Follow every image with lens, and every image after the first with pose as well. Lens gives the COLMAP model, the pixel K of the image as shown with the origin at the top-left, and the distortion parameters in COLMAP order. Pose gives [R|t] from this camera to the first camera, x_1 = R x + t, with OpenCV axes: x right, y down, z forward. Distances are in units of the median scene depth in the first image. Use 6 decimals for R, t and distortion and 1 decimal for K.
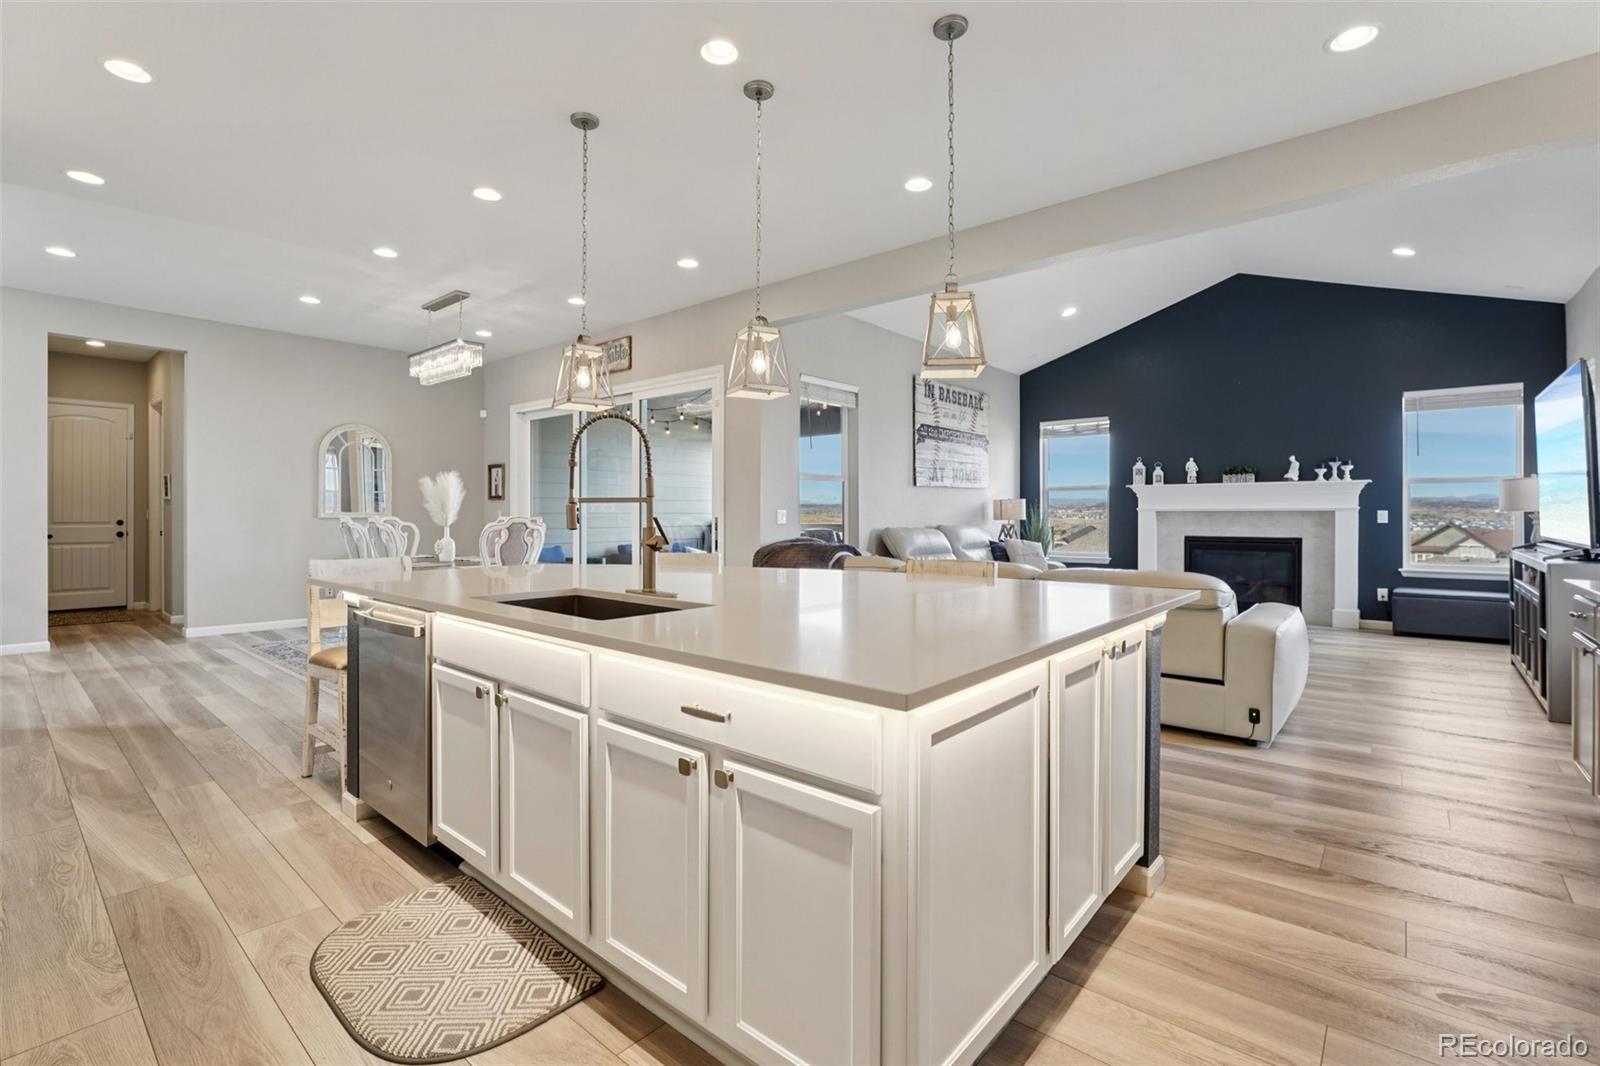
lens RADIAL K [[727.3, 0, 796.2], [0, 727.3, 512.3], [0, 0, 1]] dist [-0.011622, 0.000508]
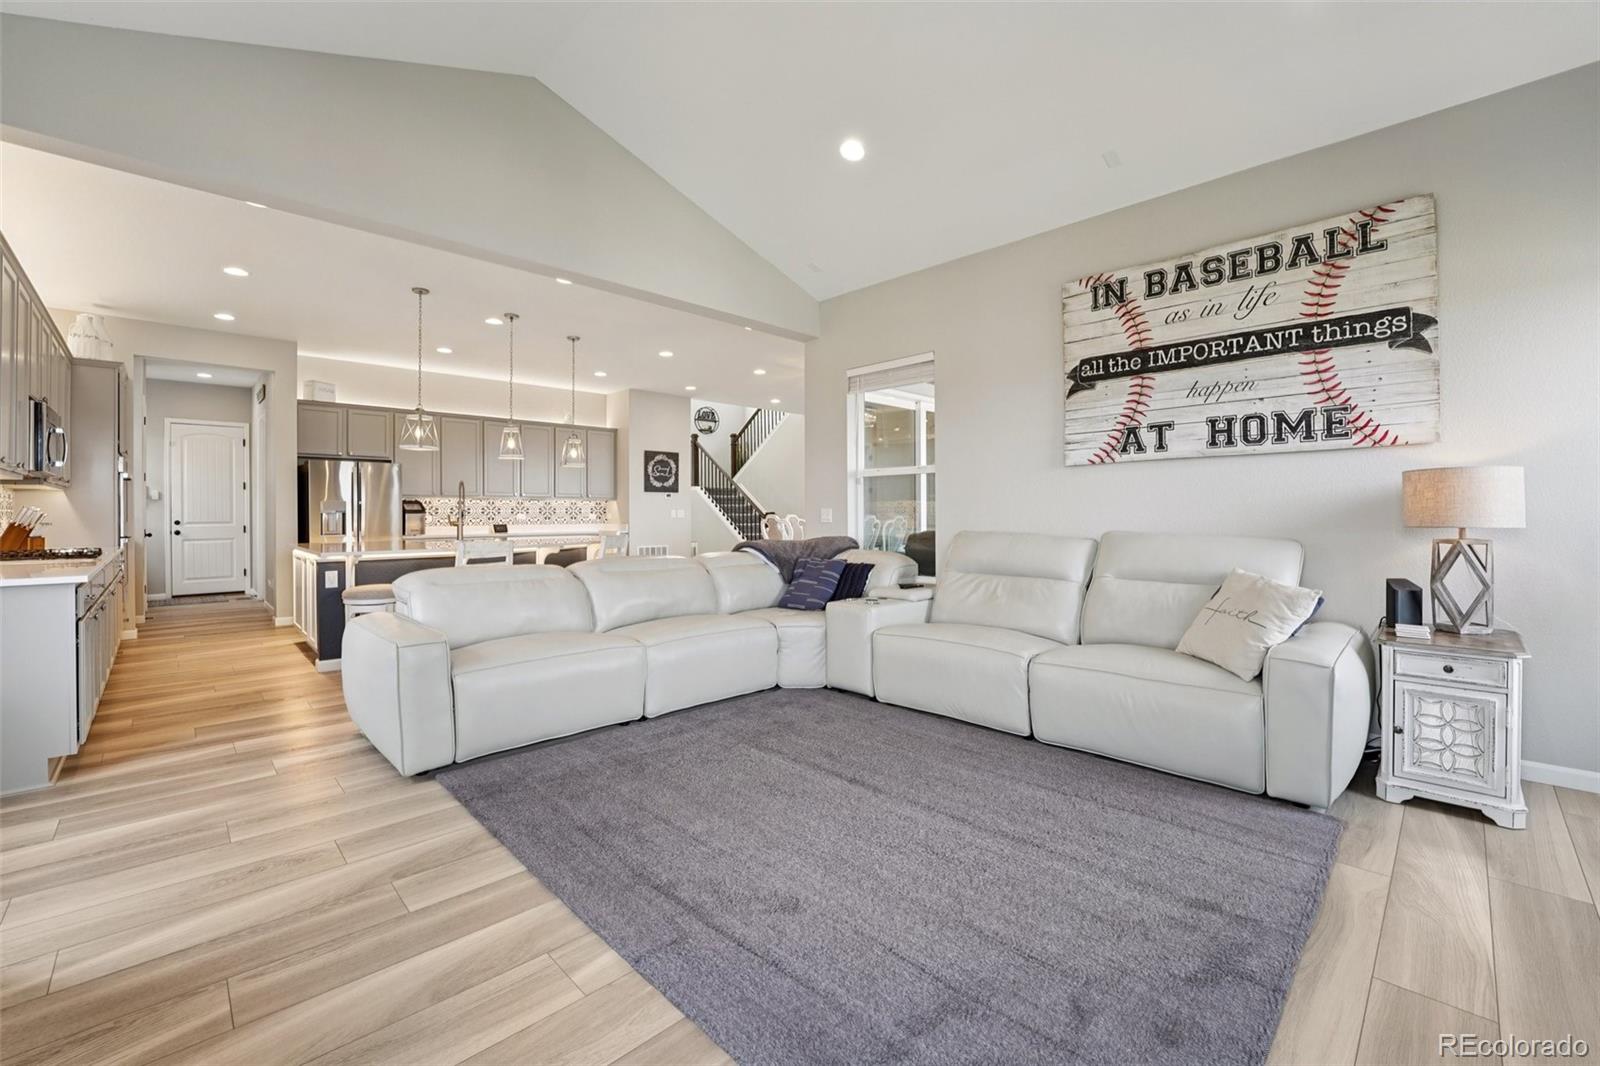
lens RADIAL K [[658.3, 0, 773.5], [0, 658.3, 515.8], [0, 0, 1]] dist [-0.011204, 0.003011]
pose [[-0.120756, 0.004804, -0.992671, 0.771502], [0.004225, 0.999982, 0.004326, 0.000841], [0.992673, -0.003672, -0.120774, 0.862855]]
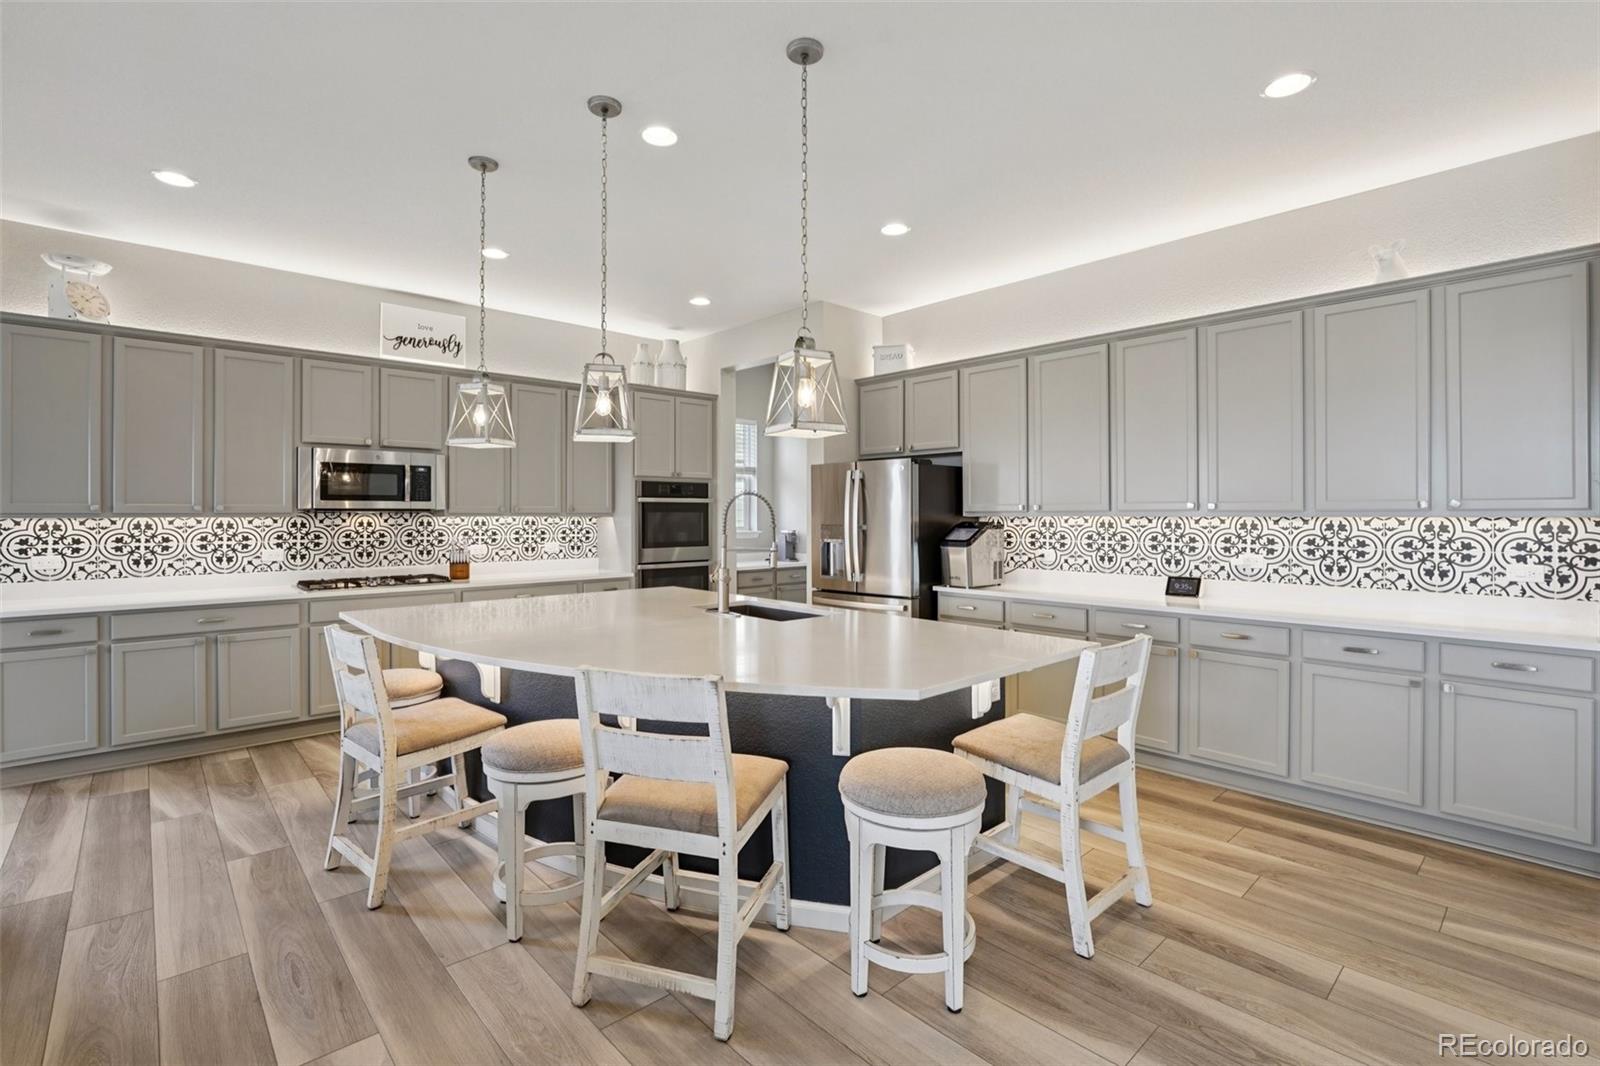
lens RADIAL K [[727.3, 0, 788.1], [0, 727.3, 511.4], [0, 0, 1]] dist [-0.011622, 0.000508]
pose [[-0.992655, -0.000361, 0.120978, -0.167822], [-0.001059, 0.999983, -0.005704, -0.028017], [-0.120974, -0.005790, -0.992639, 0.811248]]
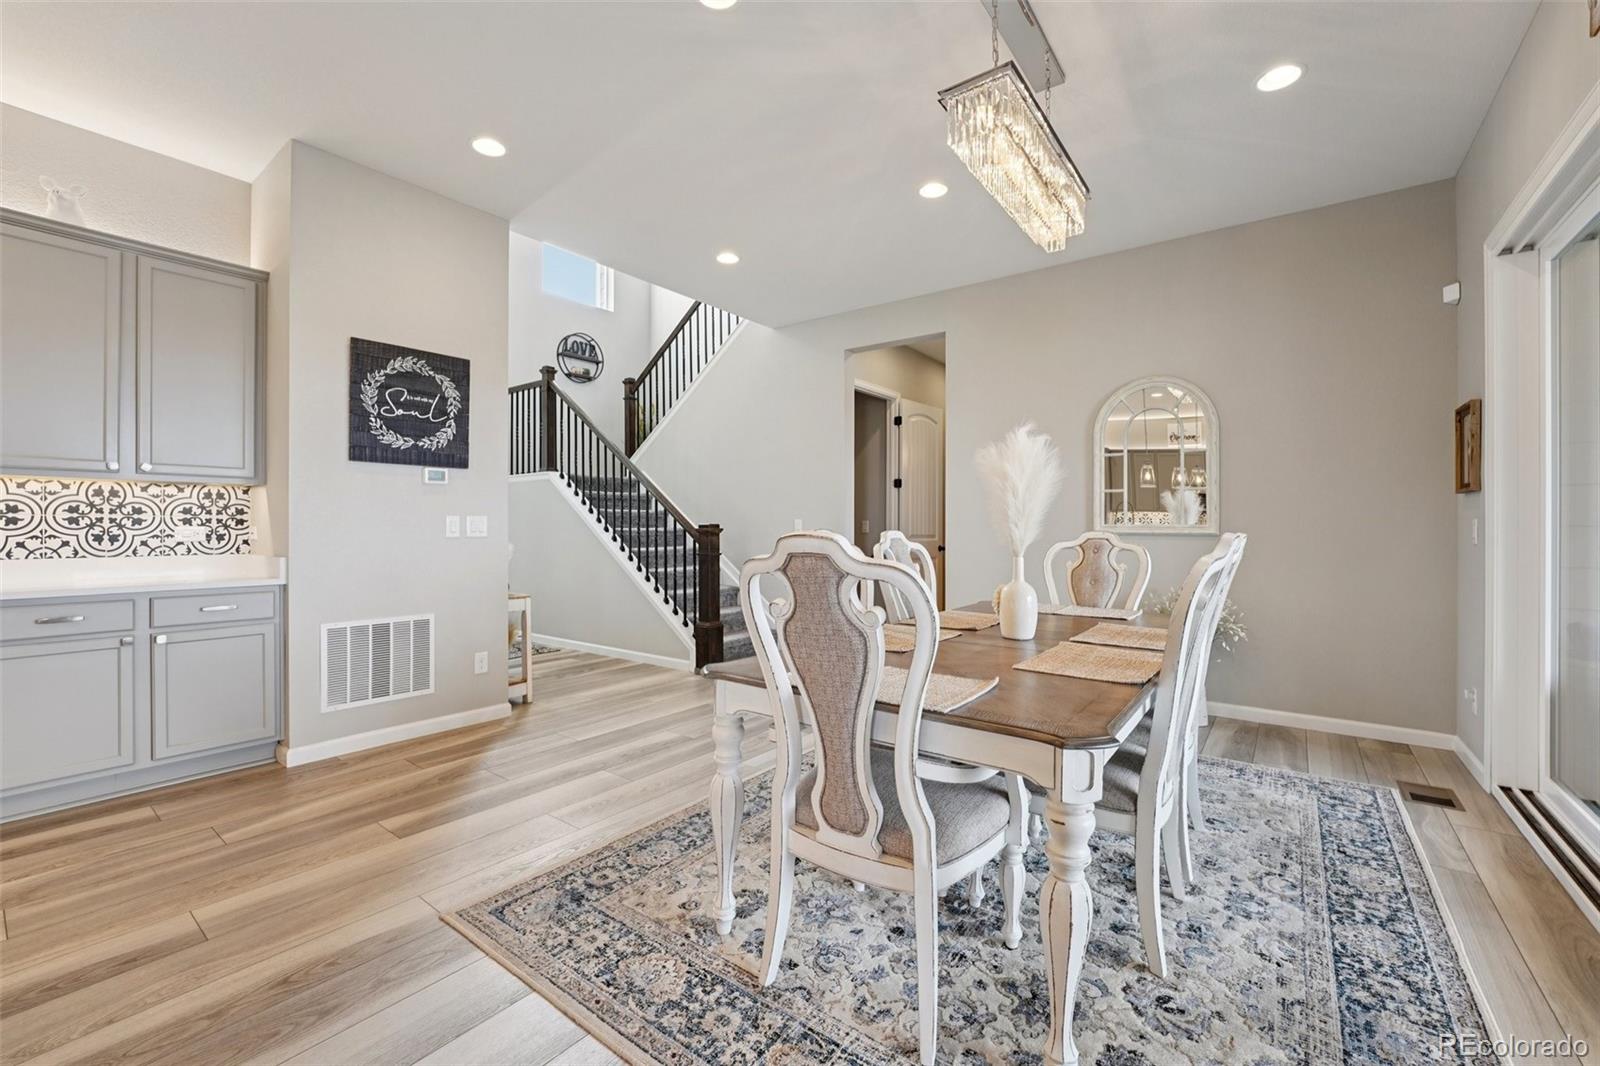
lens RADIAL K [[658.3, 0, 805.5], [0, 658.3, 527.7], [0, 0, 1]] dist [-0.011204, 0.003011]
pose [[0.072738, 0.001398, -0.997350, -0.074510], [0.000919, 0.999998, 0.001469, 0.002173], [0.997351, -0.001024, 0.072737, 0.716333]]
